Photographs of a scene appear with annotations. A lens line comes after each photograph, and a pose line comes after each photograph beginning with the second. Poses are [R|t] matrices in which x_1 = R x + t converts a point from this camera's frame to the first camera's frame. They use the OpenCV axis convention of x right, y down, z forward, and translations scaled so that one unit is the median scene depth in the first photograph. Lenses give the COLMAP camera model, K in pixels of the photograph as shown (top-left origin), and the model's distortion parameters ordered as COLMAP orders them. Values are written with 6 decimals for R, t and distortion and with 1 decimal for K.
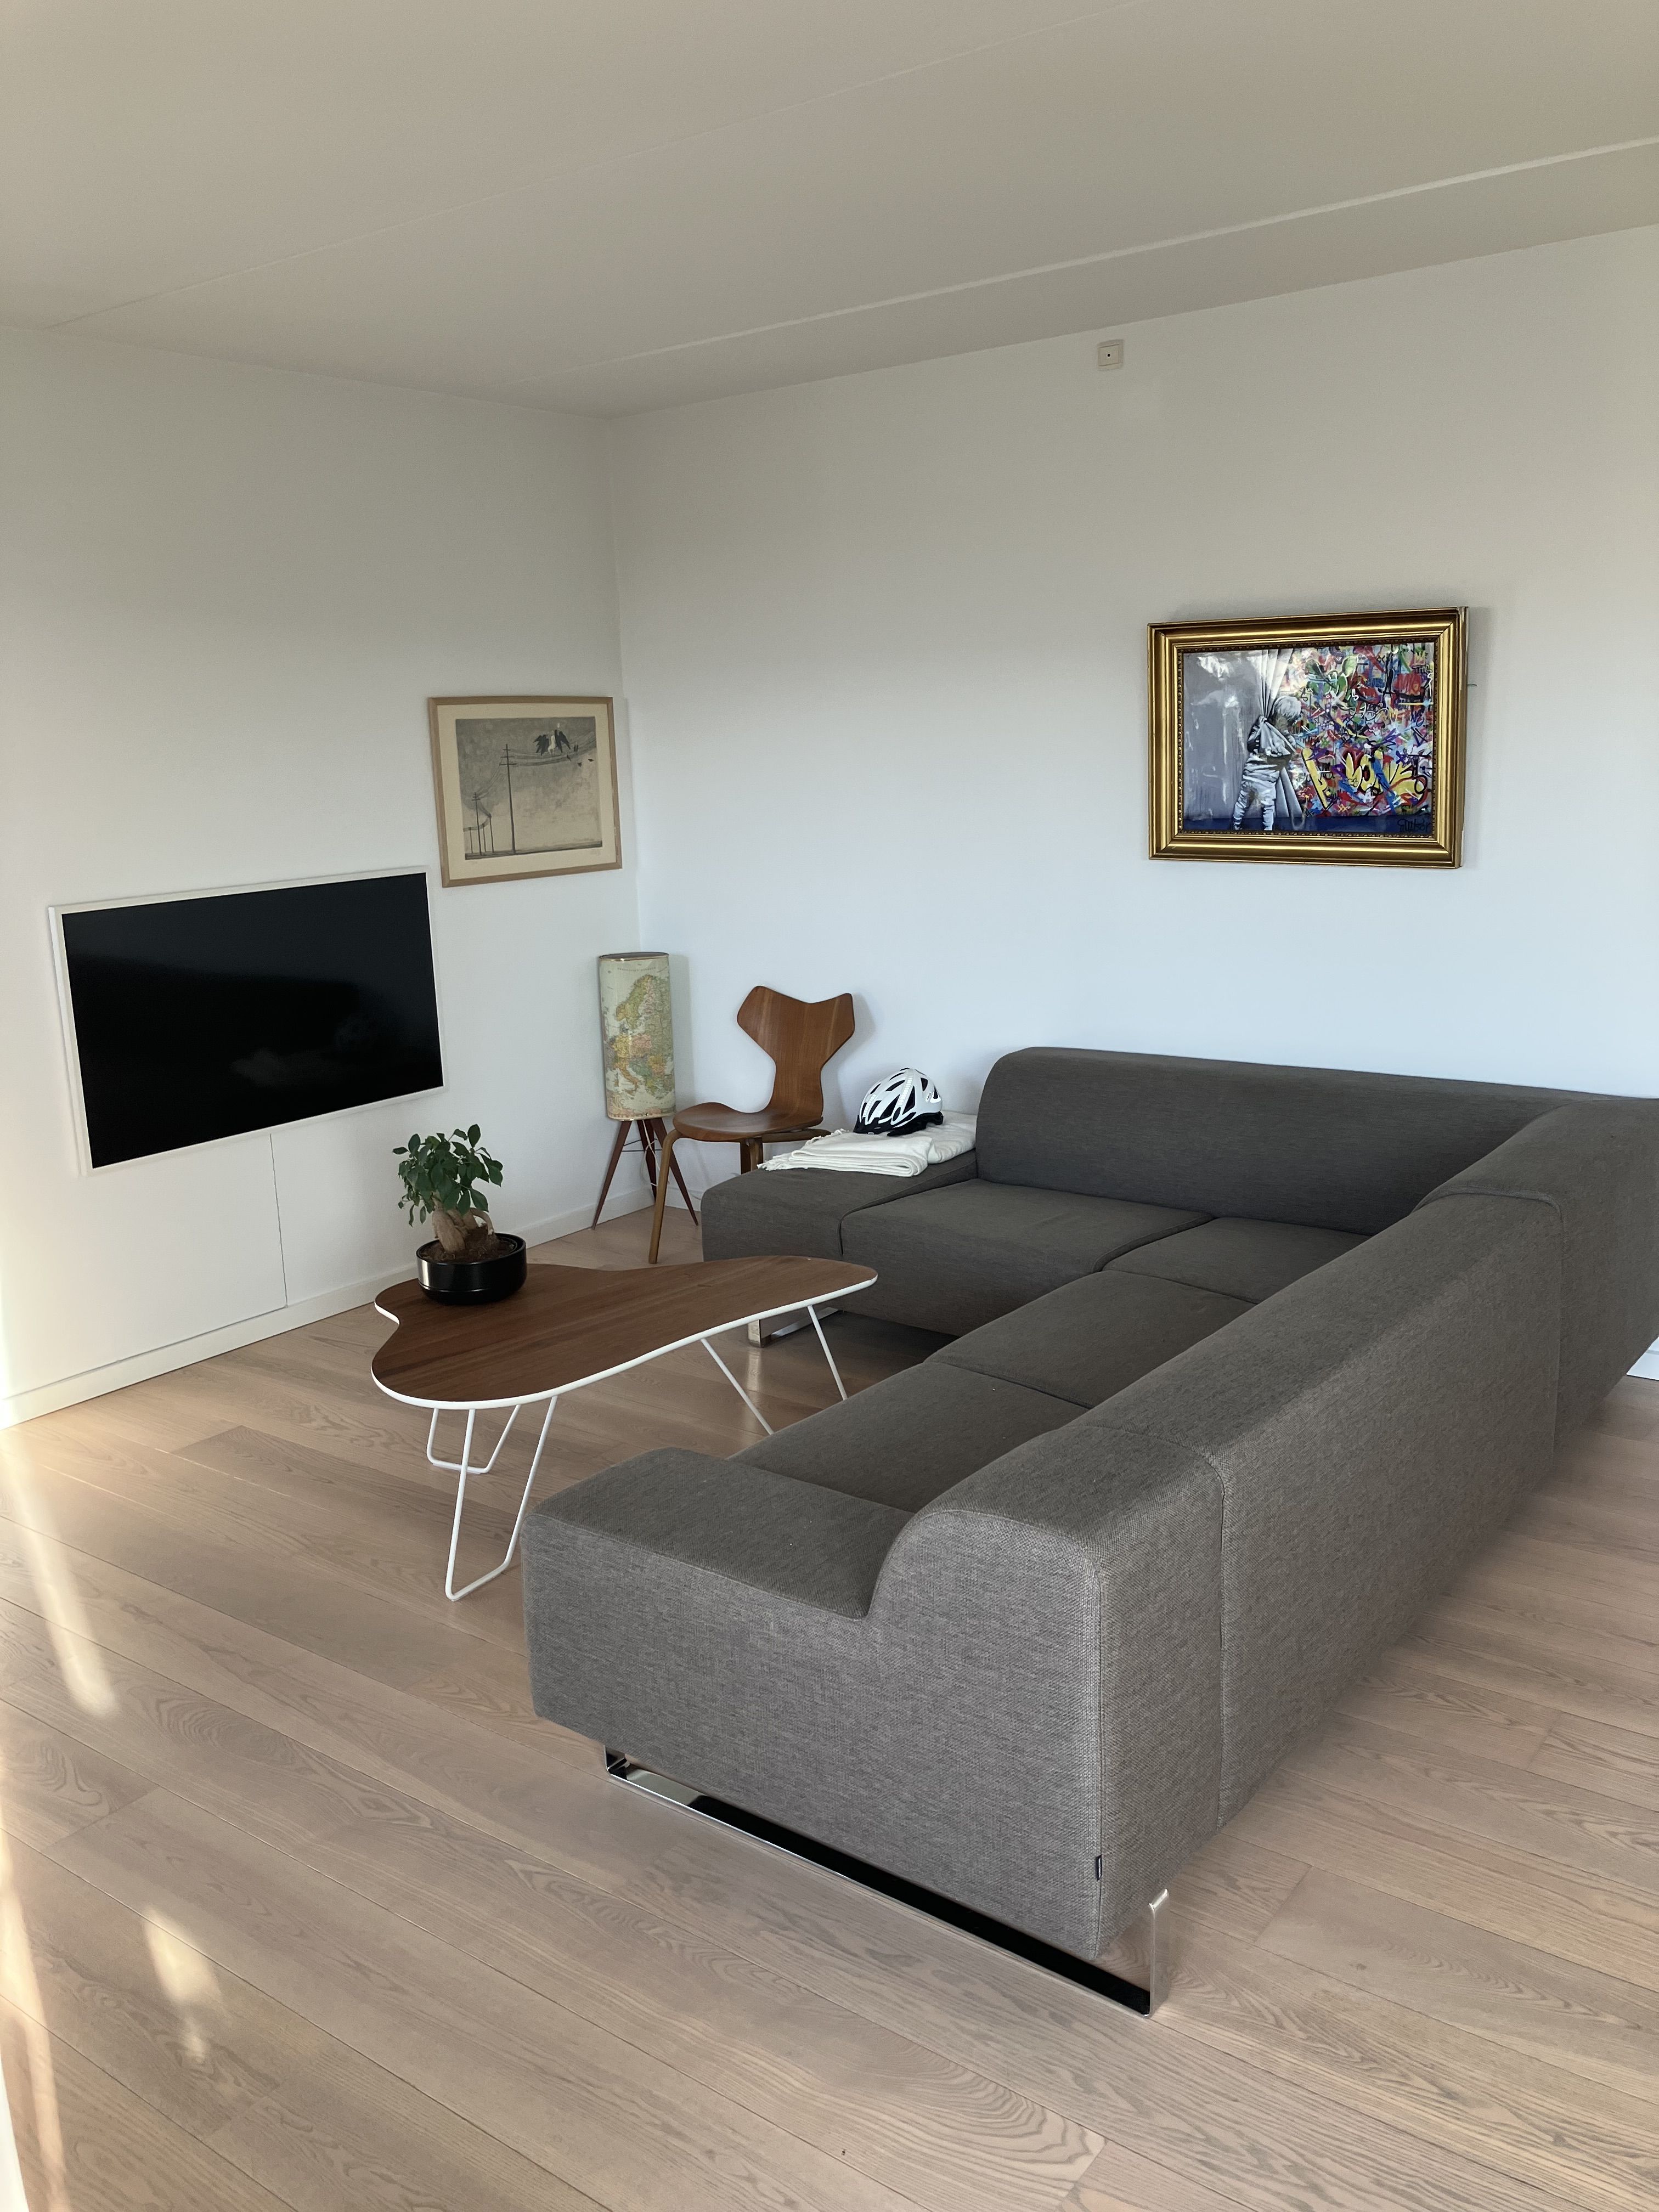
lens RADIAL K [[1735.7, 0, 830.6], [0, 1735.7, 1136.2], [0, 0, 1]] dist [-0.004197, -0.004724]
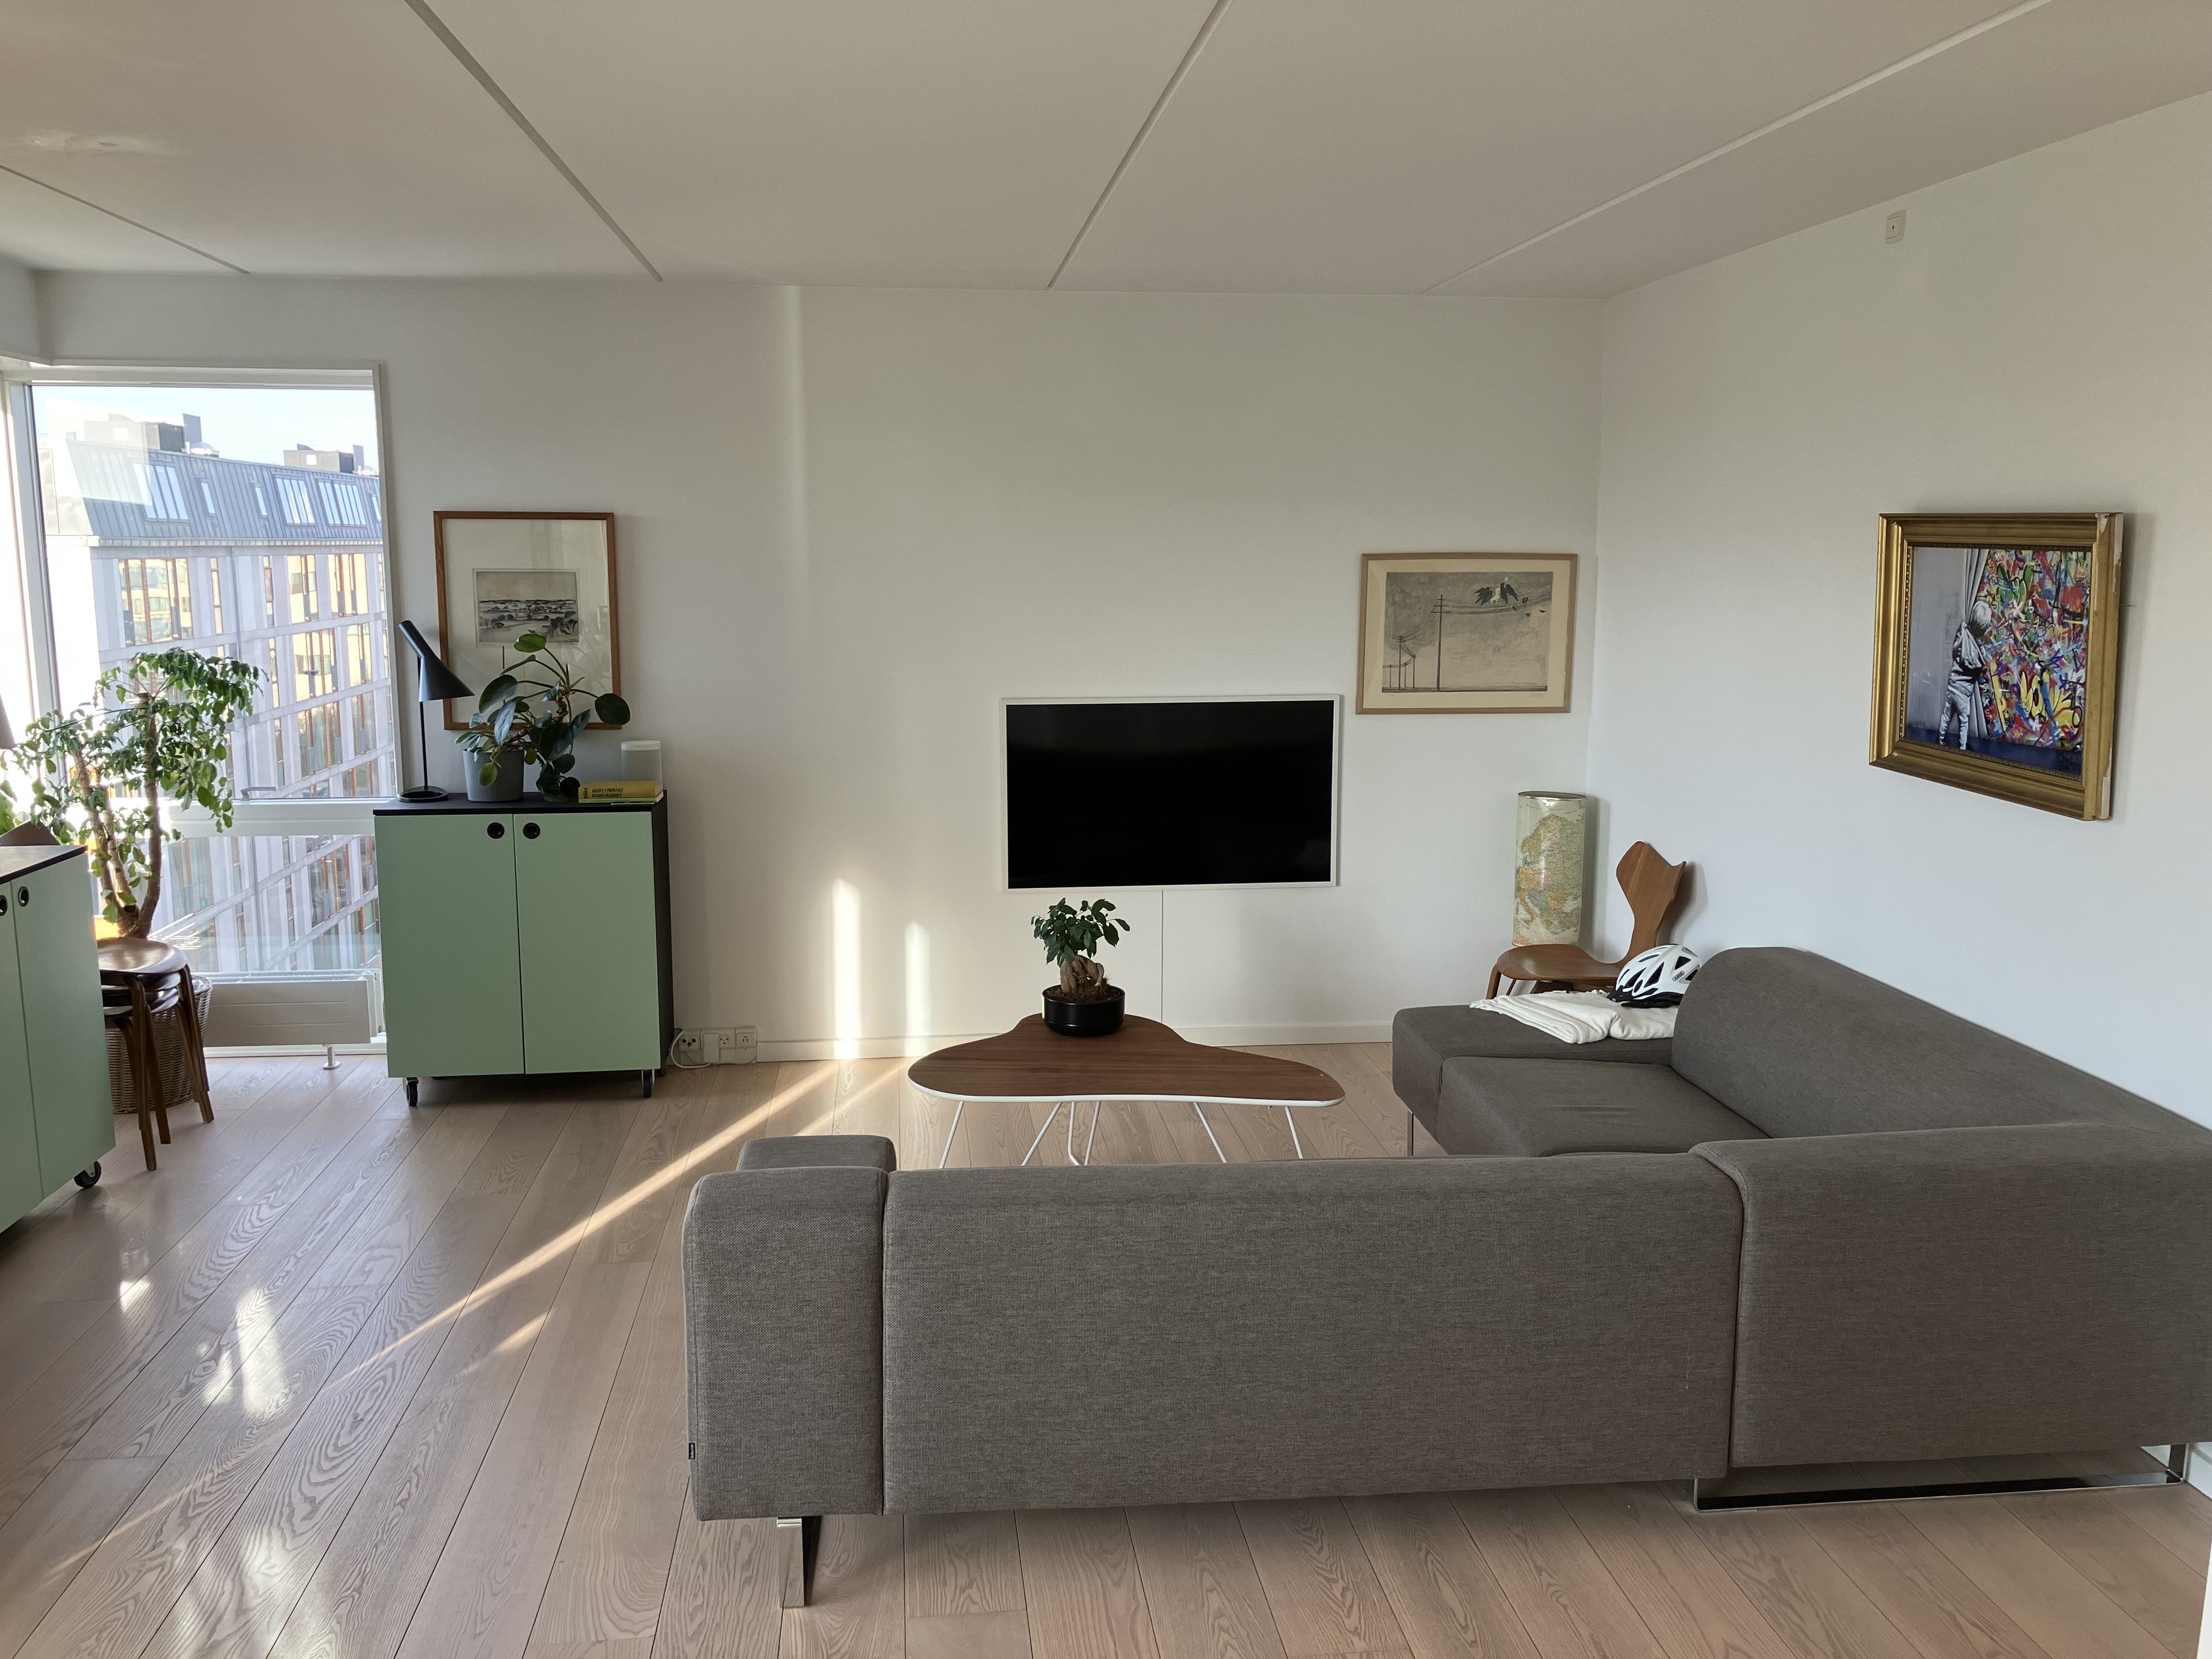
lens RADIAL K [[1793.5, 0, 1106.0], [0, 1793.5, 829.5], [0, 0, 1]] dist [0.004557, 0.002707]
pose [[0.672911, 0.151451, -0.724053, 0.630423], [-0.188083, 0.981678, 0.030541, -0.083677], [0.715413, 0.115631, 0.689067, 0.069200]]
